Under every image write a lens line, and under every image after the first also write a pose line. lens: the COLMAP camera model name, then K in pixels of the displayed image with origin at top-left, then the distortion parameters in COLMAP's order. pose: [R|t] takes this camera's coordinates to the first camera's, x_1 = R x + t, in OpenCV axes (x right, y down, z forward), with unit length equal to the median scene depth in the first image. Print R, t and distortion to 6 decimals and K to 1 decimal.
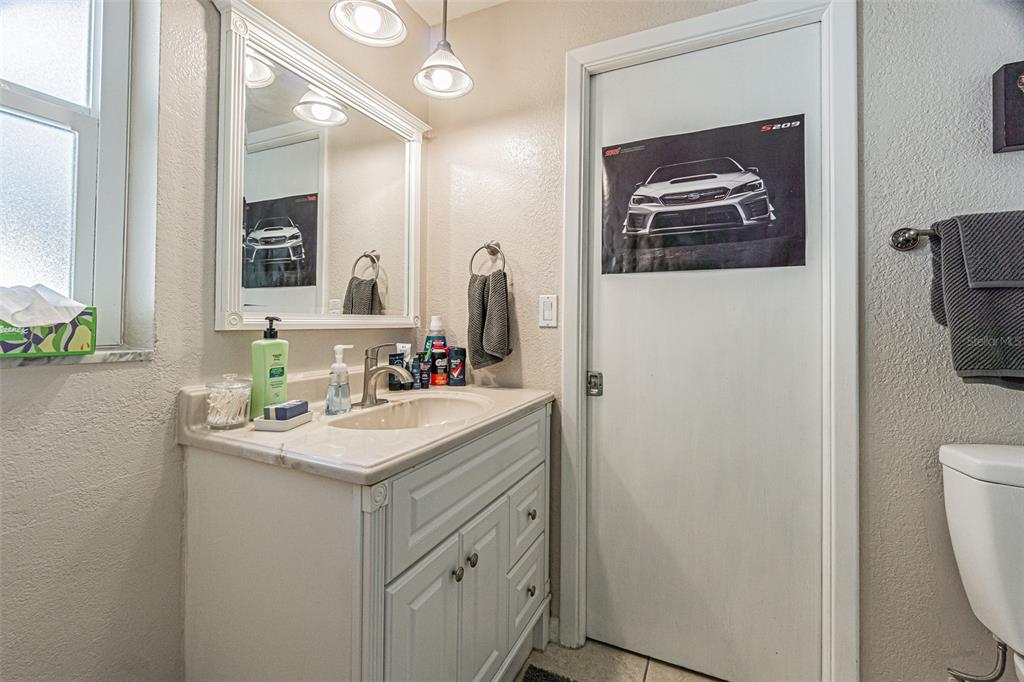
lens RADIAL K [[443.3, 0, 510.7], [0, 443.3, 312.7], [0, 0, 1]] dist [-0.000883, -0.000042]
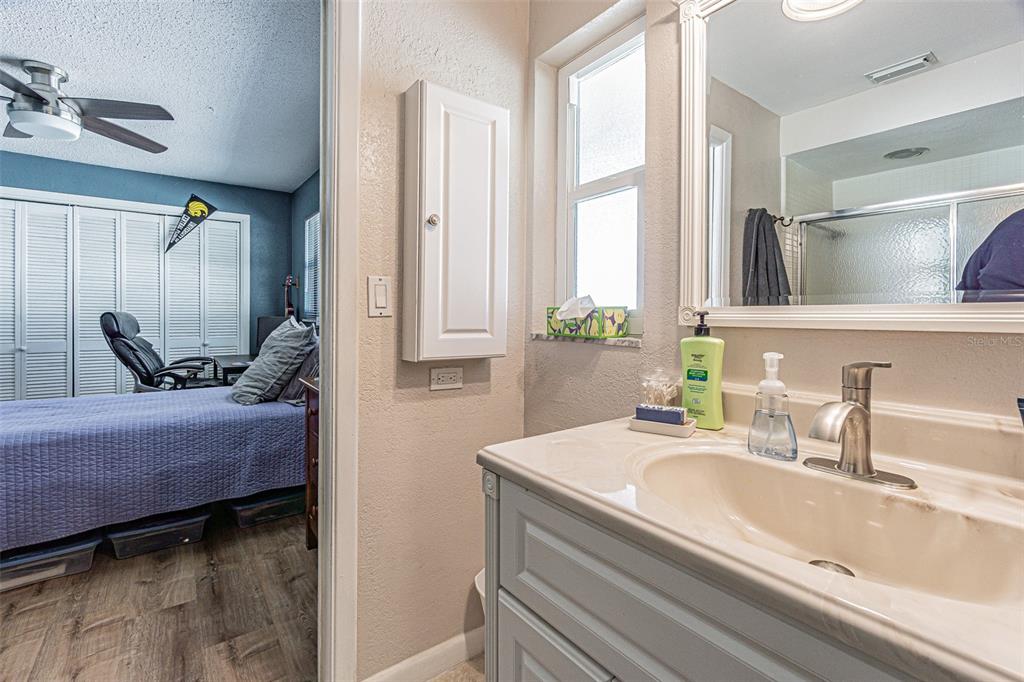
lens RADIAL K [[463.5, 0, 511.8], [0, 463.5, 320.2], [0, 0, 1]] dist [-0.002207, -0.000164]
pose [[-0.462658, -0.005498, -0.886520, 0.553038], [0.006185, 0.999936, -0.009429, 0.041373], [0.886515, -0.009846, -0.462595, 1.365439]]
